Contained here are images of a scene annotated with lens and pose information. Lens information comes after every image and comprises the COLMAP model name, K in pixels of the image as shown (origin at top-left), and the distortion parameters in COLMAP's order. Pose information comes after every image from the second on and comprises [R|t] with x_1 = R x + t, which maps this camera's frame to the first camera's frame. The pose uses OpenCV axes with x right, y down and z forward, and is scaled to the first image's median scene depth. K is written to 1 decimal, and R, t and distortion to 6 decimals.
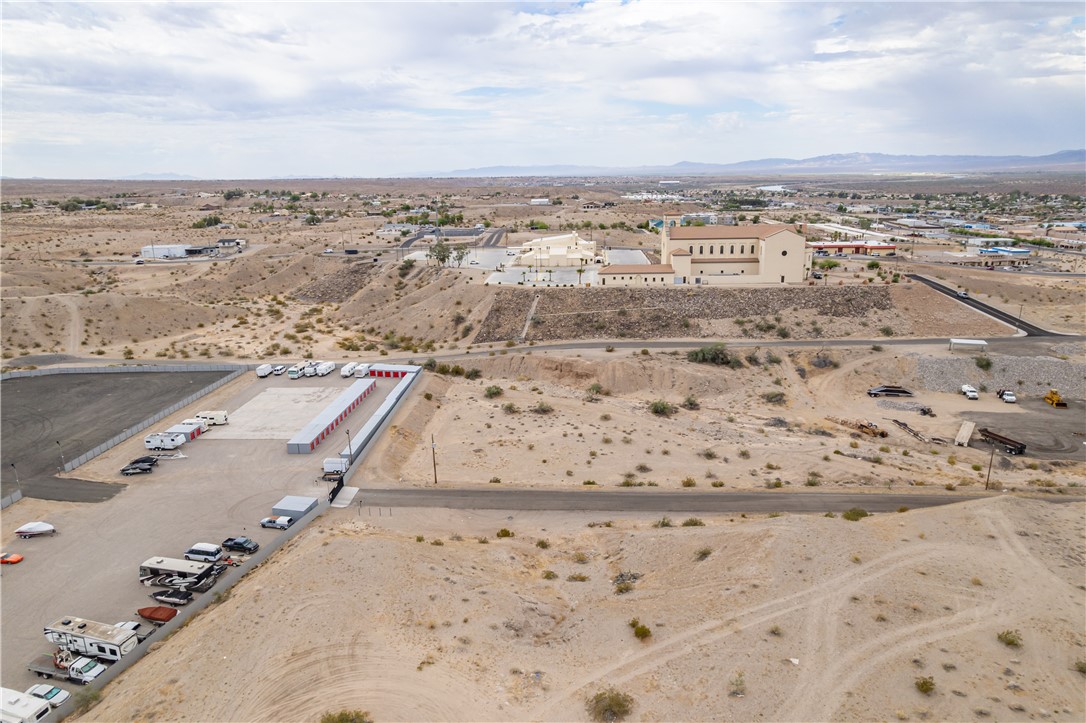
lens RADIAL K [[697.3, 0, 544.3], [0, 697.3, 358.5], [0, 0, 1]] dist [-0.077037, 0.068272]
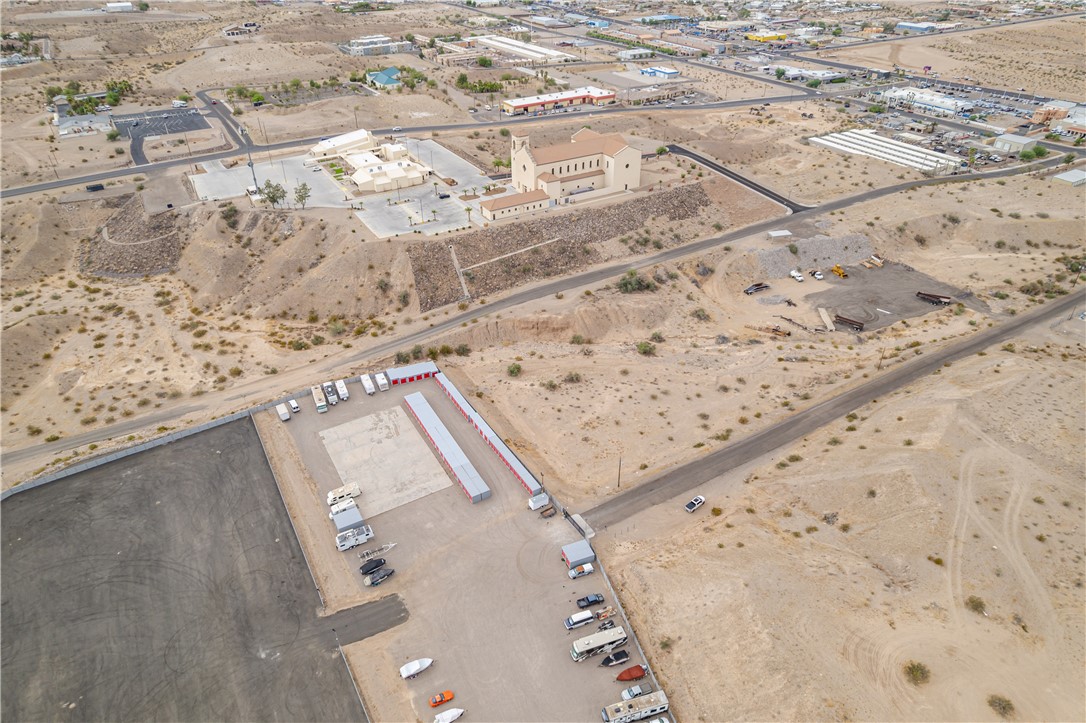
lens RADIAL K [[696.7, 0, 544.5], [0, 696.7, 364.6], [0, 0, 1]] dist [-0.081895, 0.077611]
pose [[0.834309, -0.295283, 0.465550, -0.535461], [0.132597, 0.927153, 0.350437, -0.338483], [-0.535114, -0.230642, 0.812685, 0.032905]]
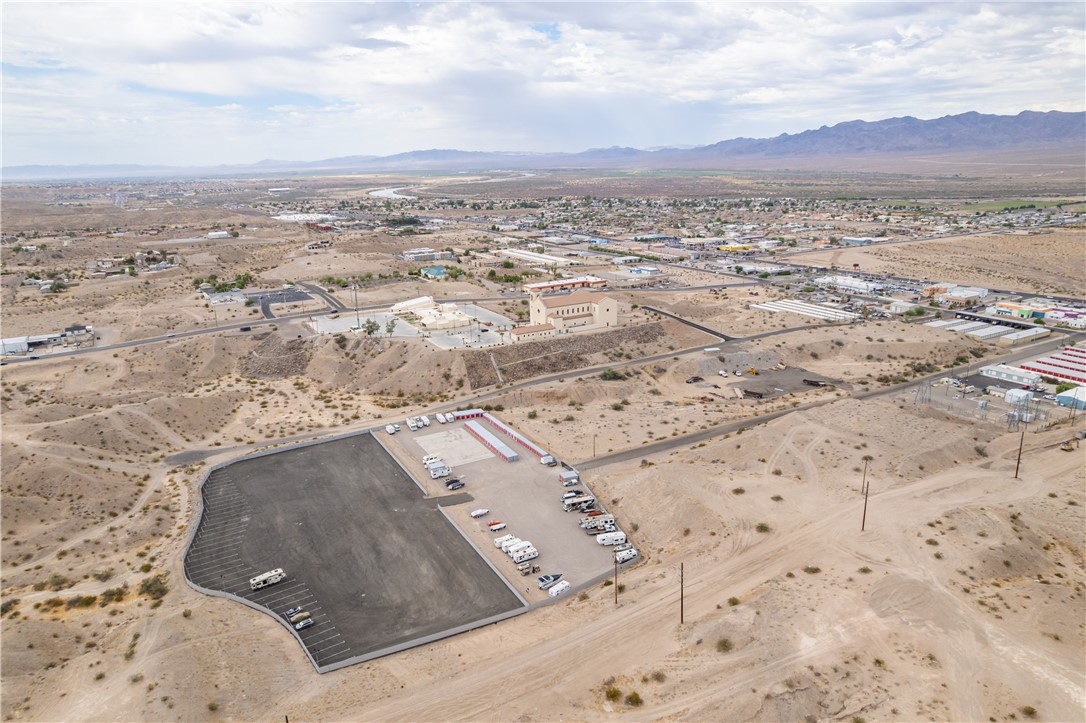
lens RADIAL K [[695.6, 0, 544.3], [0, 695.6, 360.6], [0, 0, 1]] dist [-0.078015, 0.071947]
pose [[0.843849, -0.147291, 0.515969, -0.910438], [0.142356, 0.988583, 0.049387, -0.168057], [-0.517352, 0.031776, 0.855182, -0.545188]]
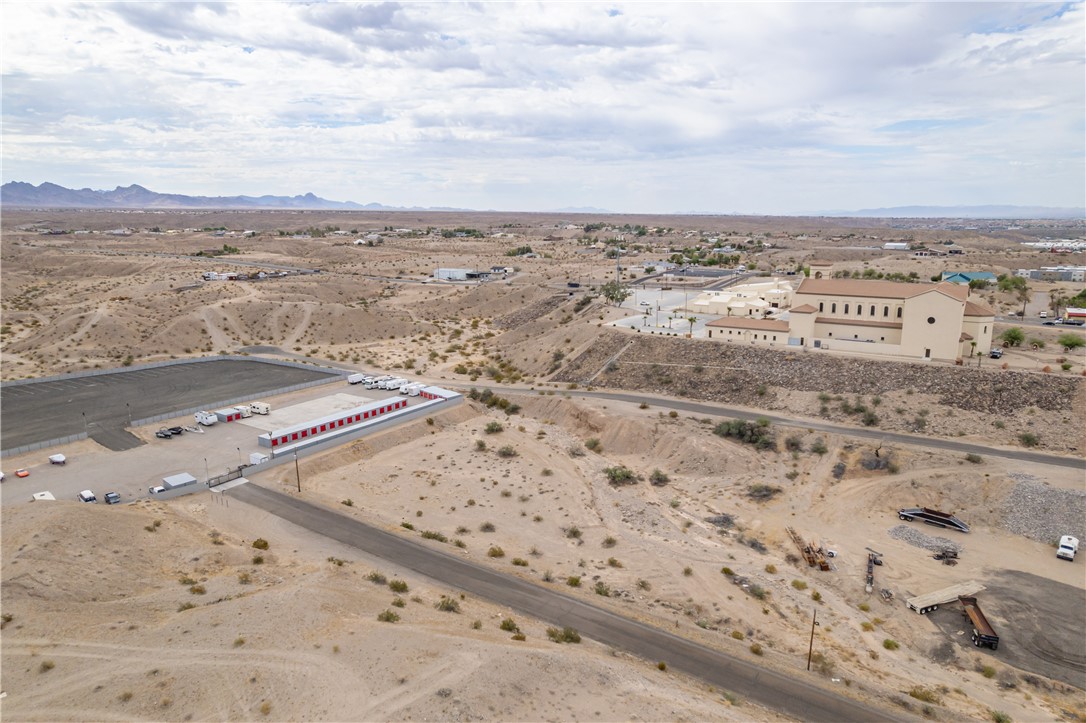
lens RADIAL K [[695.6, 0, 544.3], [0, 695.6, 360.6], [0, 0, 1]] dist [-0.078015, 0.071947]
pose [[0.851854, 0.117428, -0.510446, 0.465864], [-0.141545, 0.989895, -0.008491, -0.048488], [0.504291, 0.079484, 0.859868, 0.151014]]
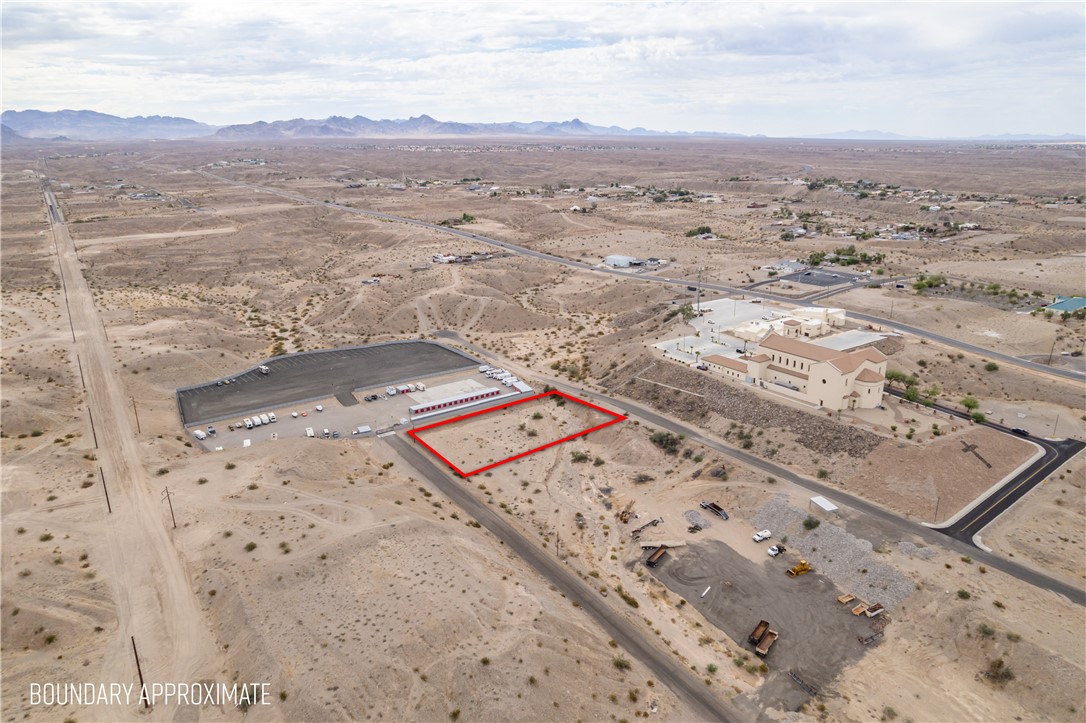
lens RADIAL K [[695.6, 0, 544.3], [0, 695.6, 360.6], [0, 0, 1]] dist [-0.078015, 0.071947]
pose [[0.607312, 0.245768, -0.755494, 1.134599], [-0.198648, 0.967717, 0.155120, -0.334776], [0.769228, 0.055871, 0.636527, -0.084737]]
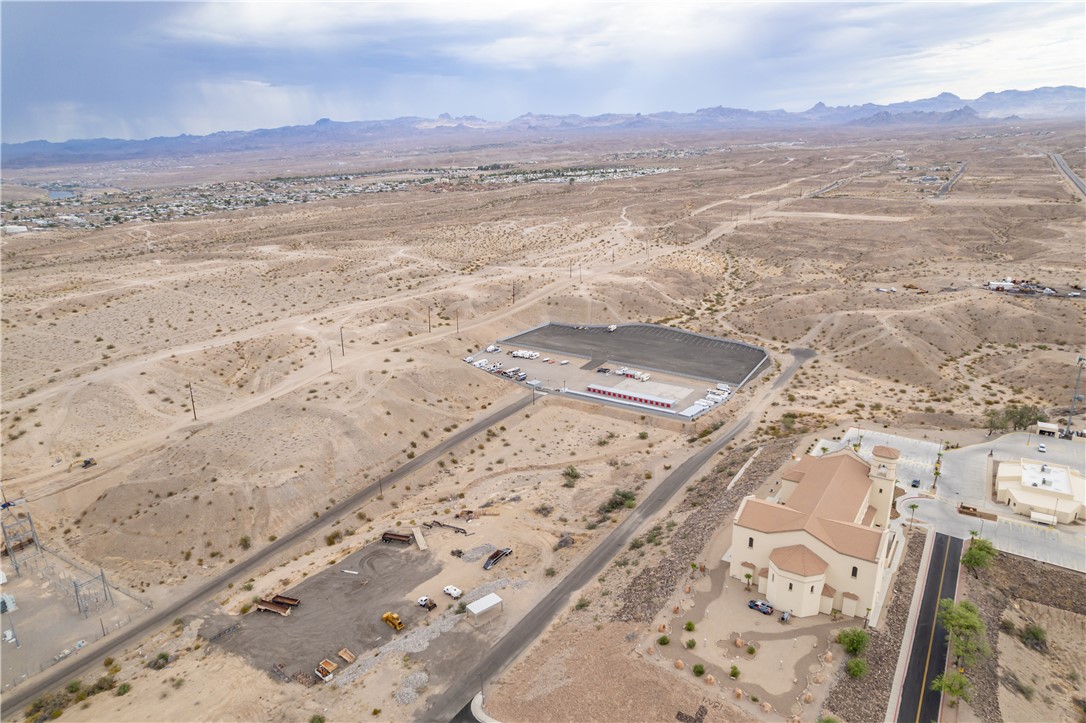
lens RADIAL K [[695.6, 0, 544.3], [0, 695.6, 360.6], [0, 0, 1]] dist [-0.078015, 0.071947]
pose [[-0.515078, 0.286635, -0.807797, 1.223724], [-0.189541, 0.881009, 0.433471, -0.717571], [0.835924, 0.376382, -0.399459, 1.307308]]
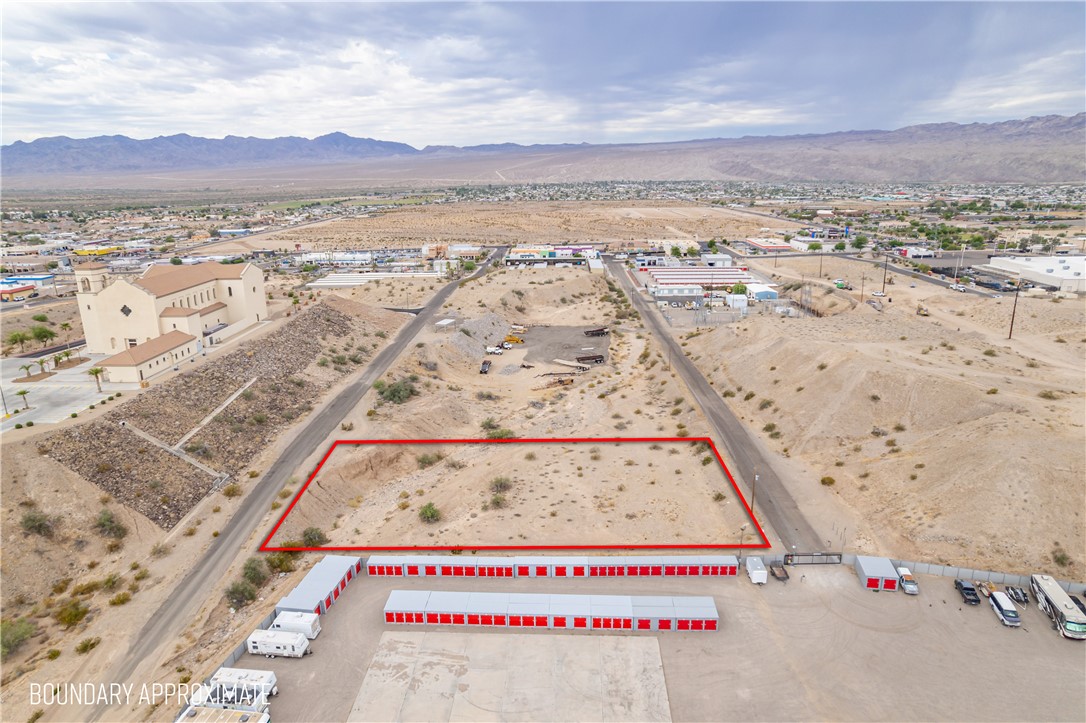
lens RADIAL K [[695.6, 0, 544.3], [0, 695.6, 360.6], [0, 0, 1]] dist [-0.078015, 0.071947]
pose [[-0.009540, -0.247622, 0.968810, -0.680805], [0.271499, 0.931818, 0.240841, -0.222756], [-0.962392, 0.265328, 0.058340, 0.758593]]
